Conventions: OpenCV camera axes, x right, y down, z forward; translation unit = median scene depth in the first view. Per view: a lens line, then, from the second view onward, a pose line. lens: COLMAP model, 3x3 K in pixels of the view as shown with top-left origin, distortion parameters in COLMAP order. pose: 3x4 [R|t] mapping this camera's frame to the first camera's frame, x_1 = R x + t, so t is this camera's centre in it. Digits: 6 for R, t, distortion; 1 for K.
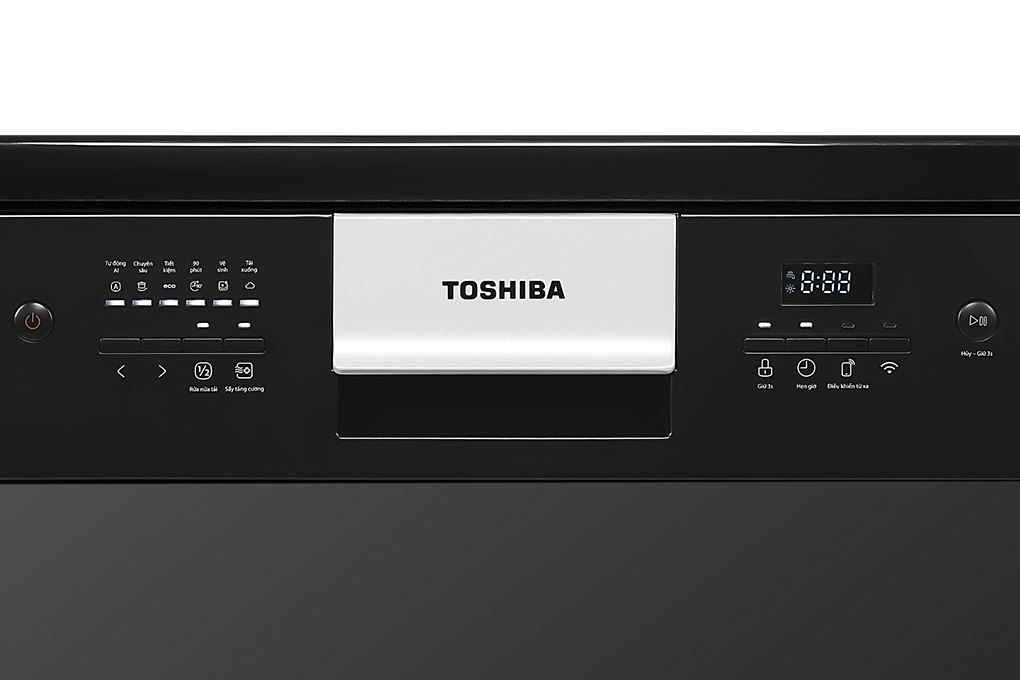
lens RADIAL K [[2105.0, 0, 510.0], [0, 2105.0, 340.0], [0, 0, 1]] dist [0.014200, 0.045062]
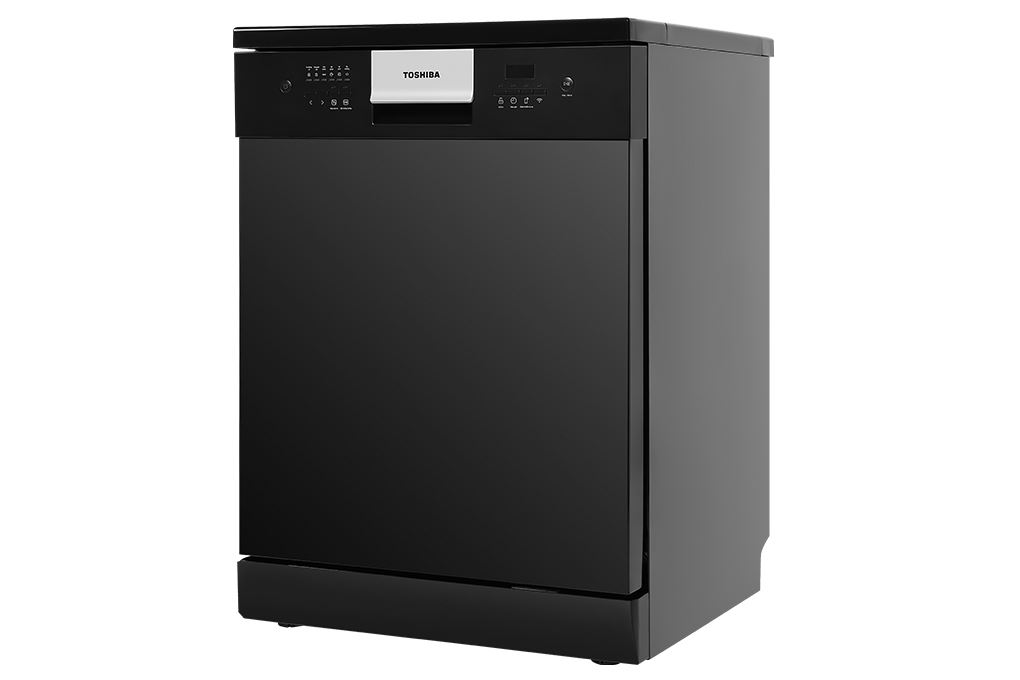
lens RADIAL K [[2105.0, 0, 510.0], [0, 2105.0, 340.0], [0, 0, 1]] dist [0.014200, 0.045062]
pose [[0.909514, 0.042760, -0.413467, 1.363895], [-0.017138, 0.997707, 0.065481, 0.154057], [0.415319, -0.052470, 0.908161, -1.683982]]
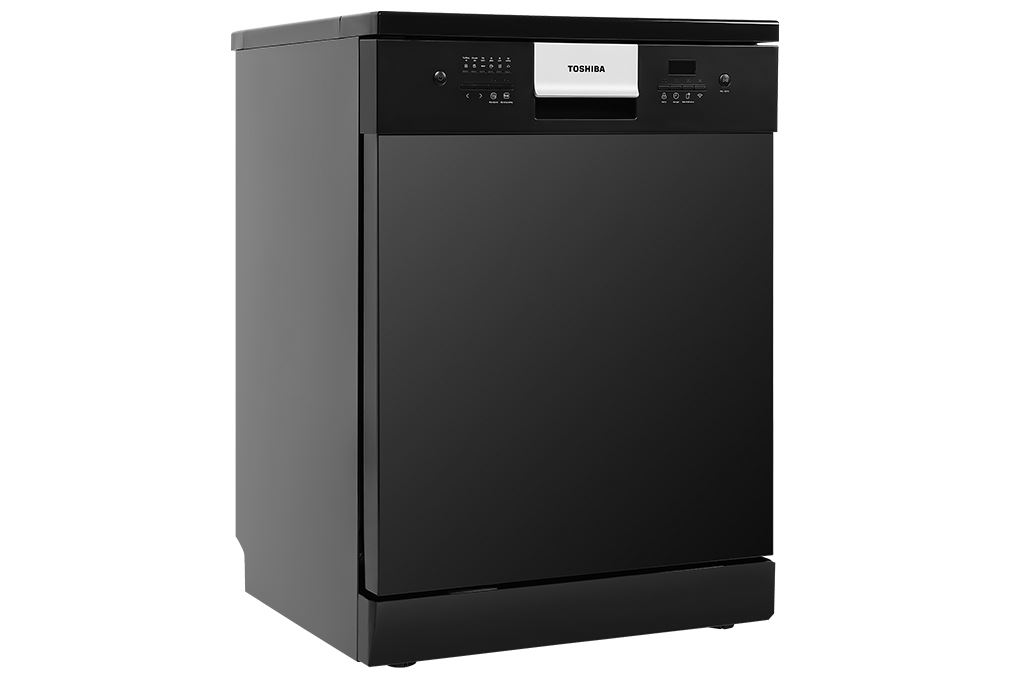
lens RADIAL K [[2105.0, 0, 510.0], [0, 2105.0, 340.0], [0, 0, 1]] dist [0.014200, 0.045062]
pose [[0.905511, -0.043293, 0.422109, -1.360531], [0.016868, 0.997668, 0.066139, 0.158366], [-0.423987, -0.052770, 0.904129, -1.640256]]
